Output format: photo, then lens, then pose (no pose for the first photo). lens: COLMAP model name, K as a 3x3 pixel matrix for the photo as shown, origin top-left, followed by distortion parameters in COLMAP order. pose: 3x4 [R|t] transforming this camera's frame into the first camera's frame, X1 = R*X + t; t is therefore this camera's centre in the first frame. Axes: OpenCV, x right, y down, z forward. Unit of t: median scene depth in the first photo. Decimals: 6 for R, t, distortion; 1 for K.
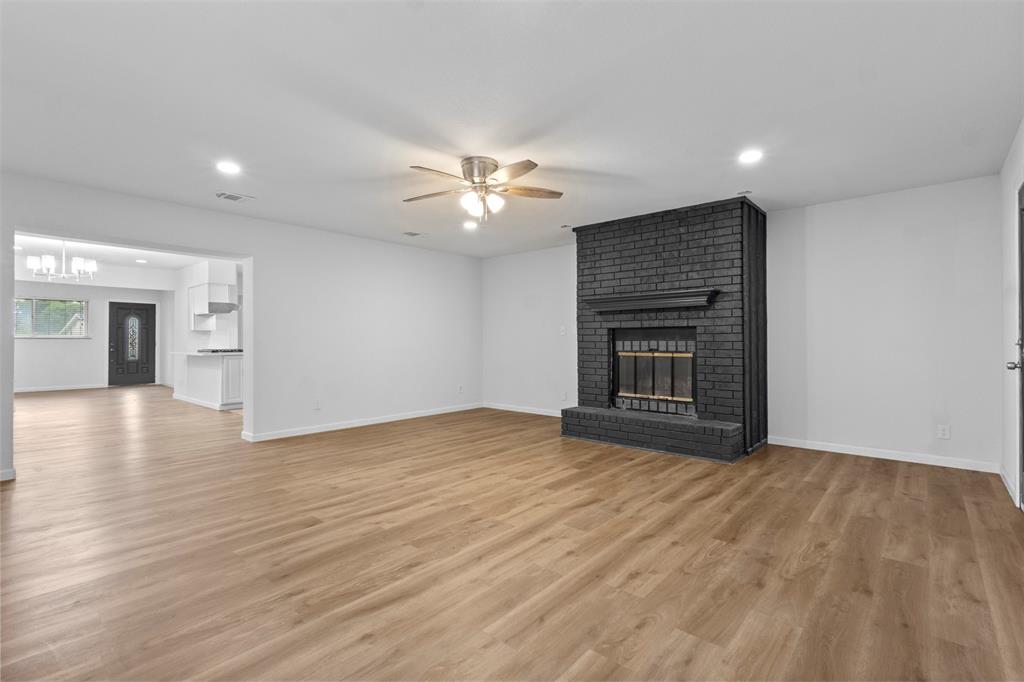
lens RADIAL K [[475.4, 0, 511.8], [0, 475.4, 339.1], [0, 0, 1]] dist [0.008705, -0.000948]
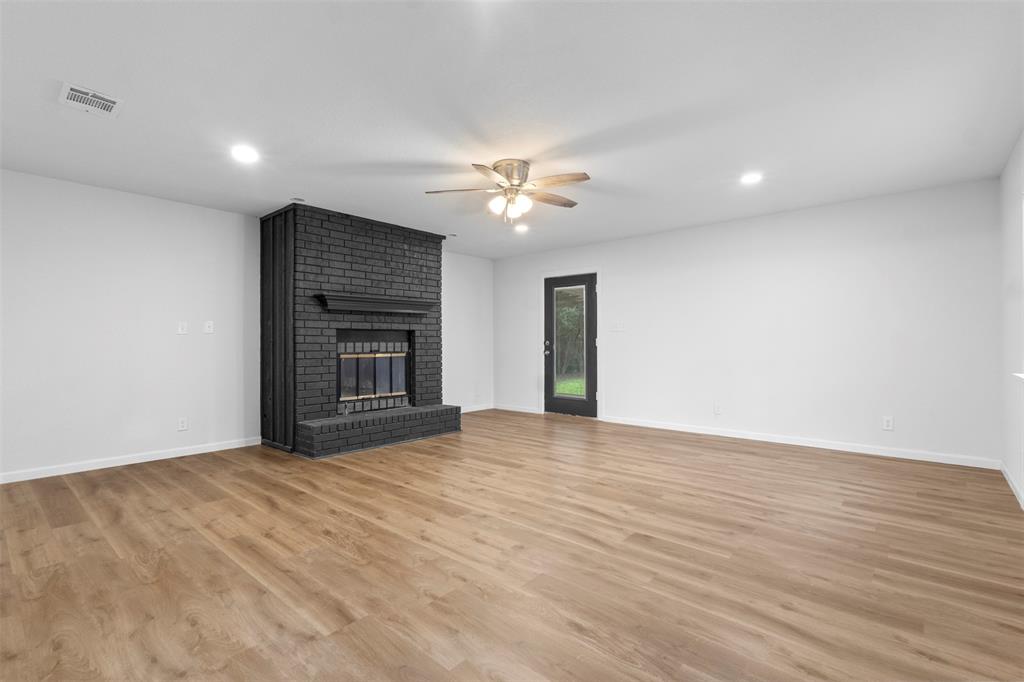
lens RADIAL K [[475.4, 0, 512.6], [0, 475.4, 341.3], [0, 0, 1]] dist [0.008705, -0.000948]
pose [[-0.014163, 0.004069, 0.999891, -0.777172], [0.000173, 0.999992, -0.004067, 0.005670], [-0.999900, 0.000116, -0.014163, 0.731837]]
